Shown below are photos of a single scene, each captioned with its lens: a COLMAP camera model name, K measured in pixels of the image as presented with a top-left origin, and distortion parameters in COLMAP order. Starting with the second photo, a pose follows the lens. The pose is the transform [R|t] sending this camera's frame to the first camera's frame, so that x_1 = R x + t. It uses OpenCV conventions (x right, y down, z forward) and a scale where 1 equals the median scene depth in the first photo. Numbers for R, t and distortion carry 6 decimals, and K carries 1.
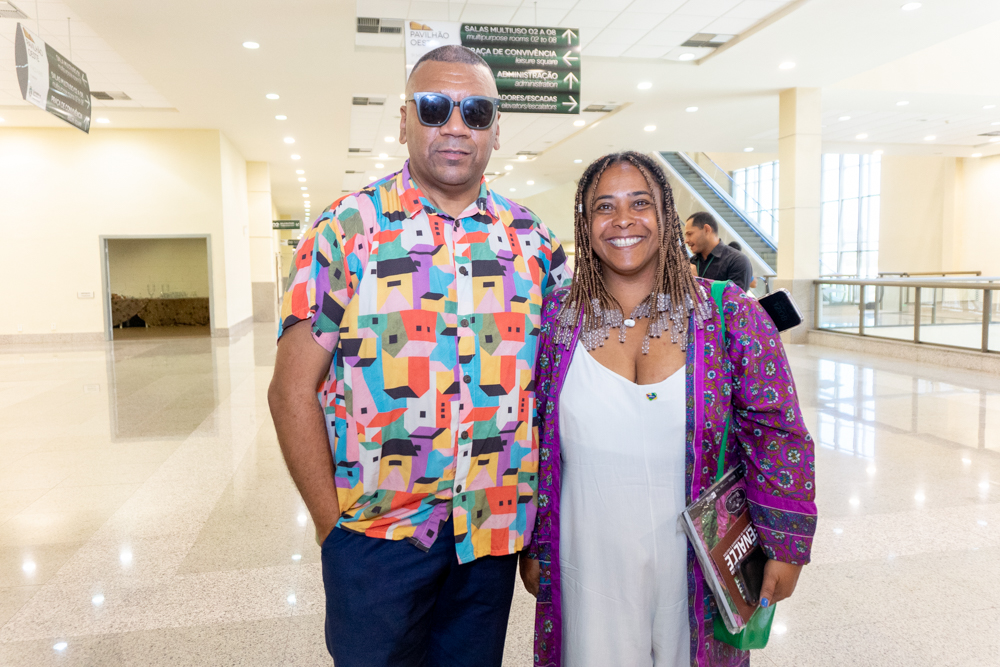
lens RADIAL K [[750.5, 0, 501.9], [0, 750.5, 333.8], [0, 0, 1]] dist [-0.002930, -0.011027]
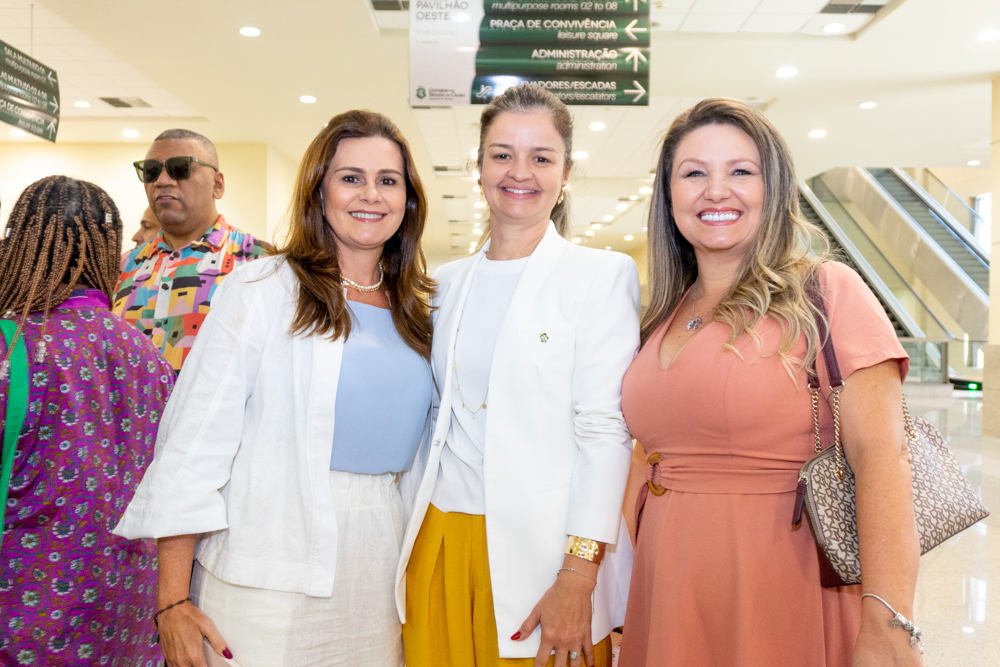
lens RADIAL K [[946.0, 0, 499.9], [0, 946.0, 331.3], [0, 0, 1]] dist [-0.011215, 0.000000]
pose [[0.979929, 0.026575, -0.197567, 0.149292], [-0.041857, 0.996410, -0.073585, -0.006045], [0.194902, 0.080378, 0.977524, 0.109052]]
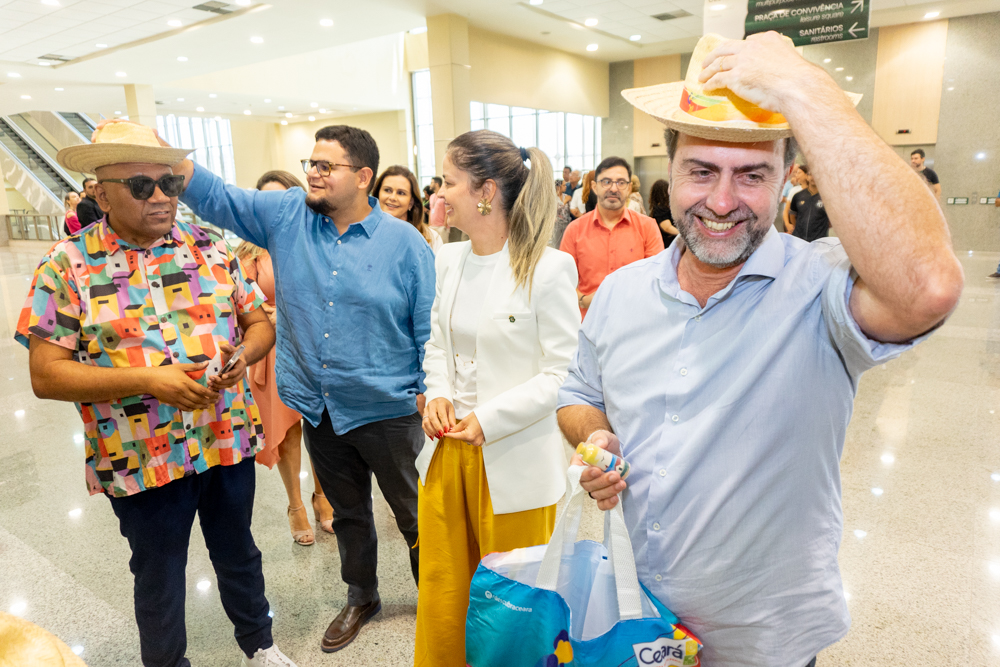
lens RADIAL K [[706.4, 0, 500.3], [0, 706.4, 333.1], [0, 0, 1]] dist [-0.013783, -0.001162]
pose [[0.725370, -0.157355, 0.670132, -0.130009], [0.085377, 0.986571, 0.139244, 0.039513], [-0.683044, -0.043790, 0.729064, -0.764412]]
